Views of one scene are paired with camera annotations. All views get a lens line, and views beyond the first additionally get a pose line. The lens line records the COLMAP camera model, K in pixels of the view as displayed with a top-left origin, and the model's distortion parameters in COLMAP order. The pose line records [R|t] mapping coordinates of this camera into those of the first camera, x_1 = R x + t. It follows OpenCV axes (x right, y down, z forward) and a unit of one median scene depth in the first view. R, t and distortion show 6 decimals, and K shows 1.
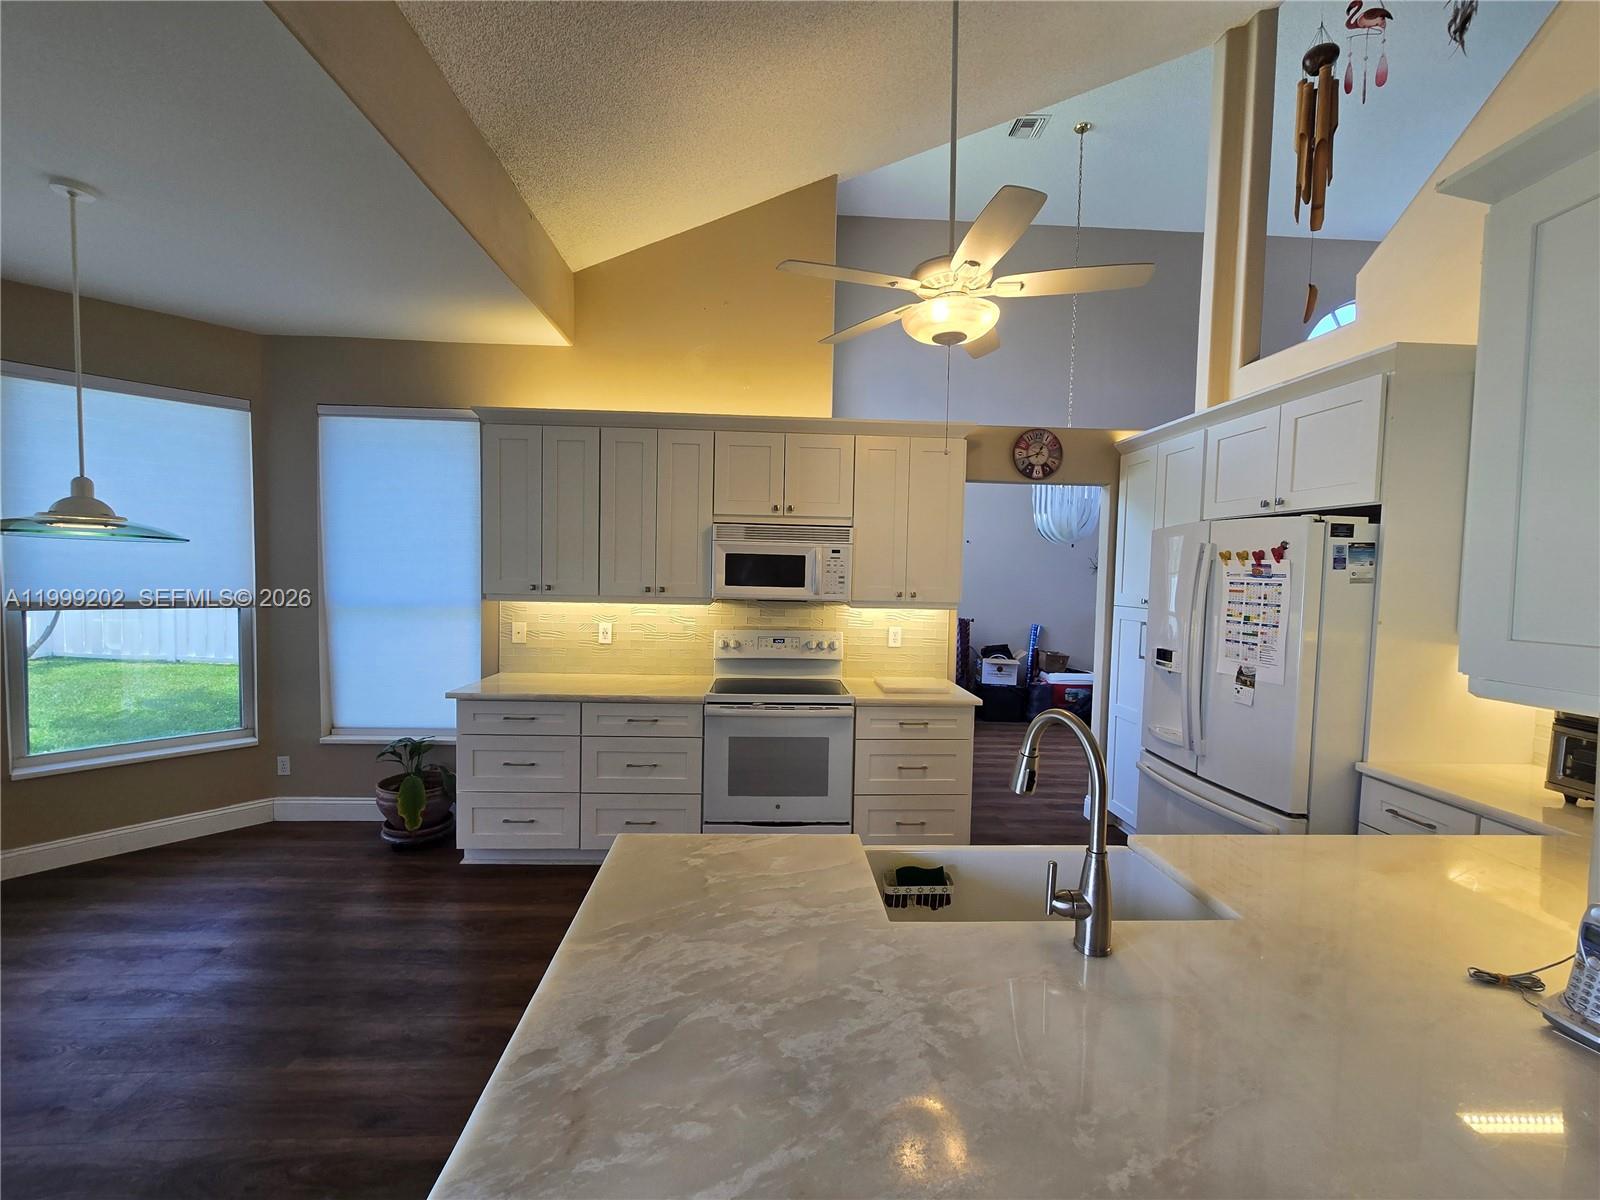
lens RADIAL K [[658.5, 0, 793.1], [0, 658.5, 601.5], [0, 0, 1]] dist [-0.003676, 0.001196]
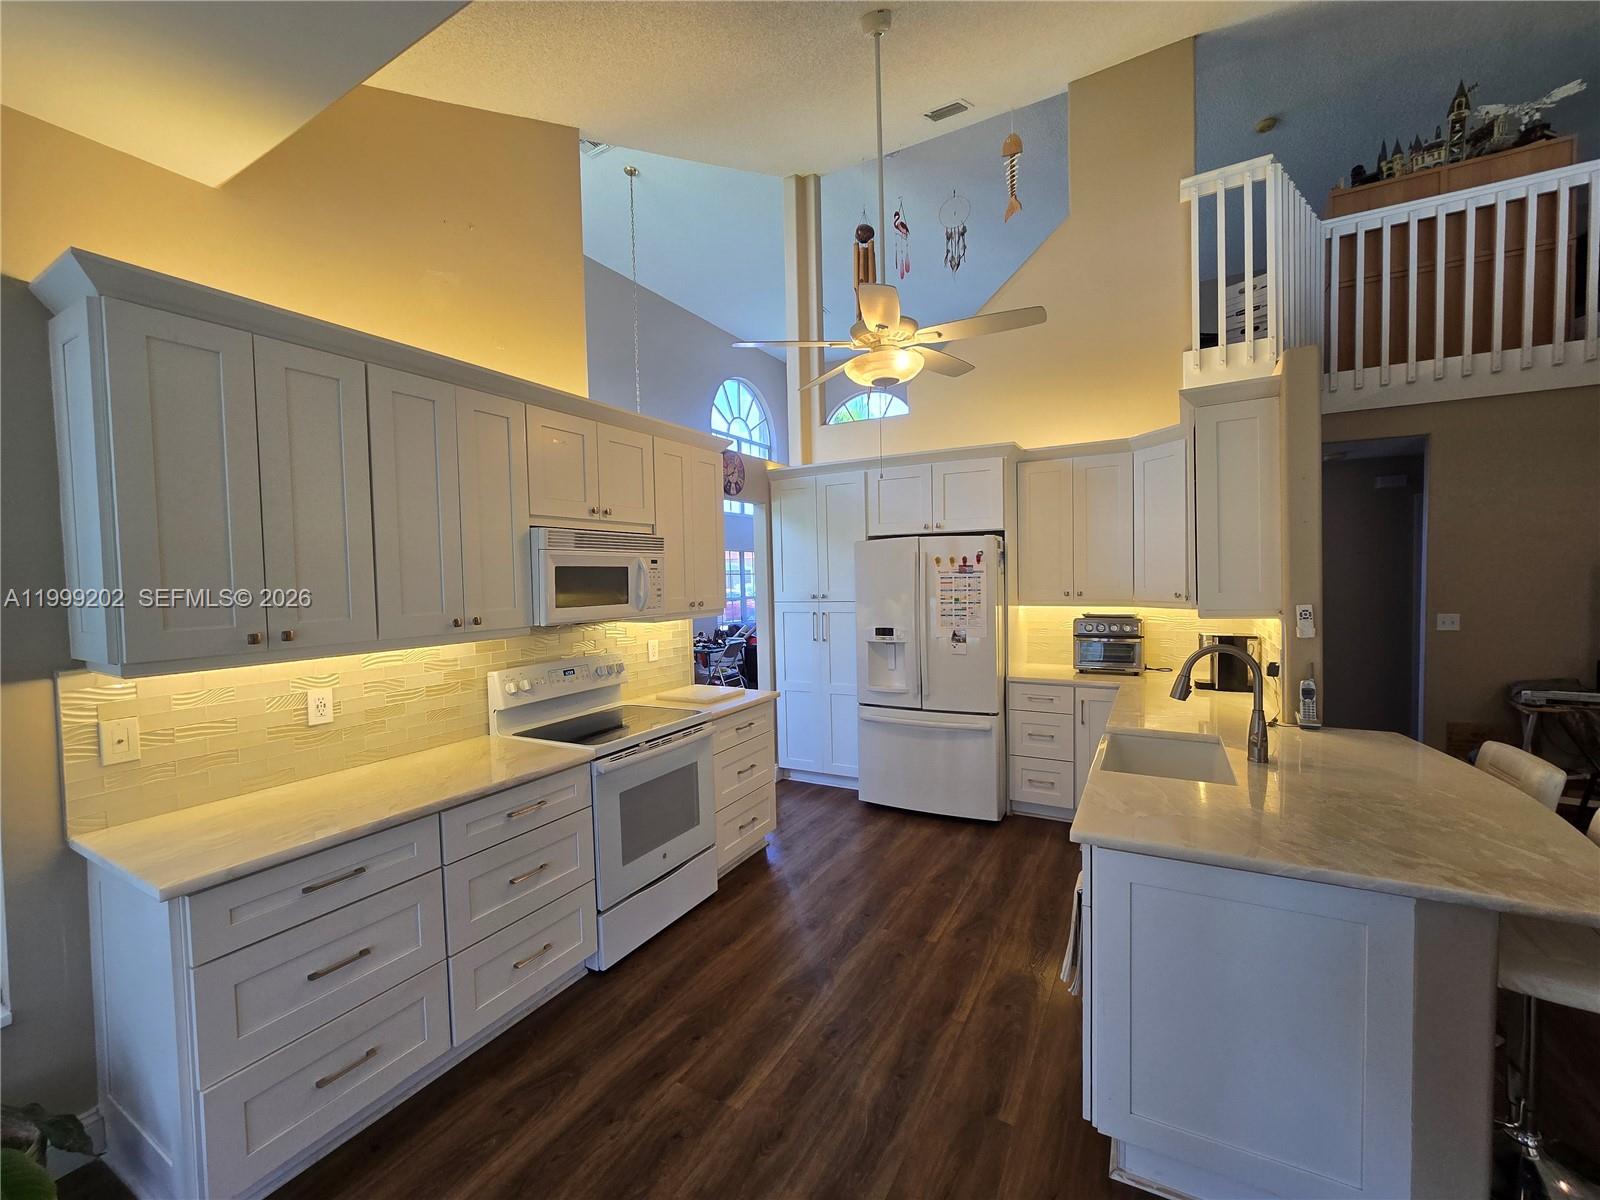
lens RADIAL K [[658.5, 0, 793.1], [0, 658.5, 601.5], [0, 0, 1]] dist [-0.003676, 0.001196]
pose [[0.528605, -0.066562, 0.846254, -0.624303], [0.076221, 0.996616, 0.030778, -0.035571], [-0.845439, 0.048234, 0.531889, 0.365268]]
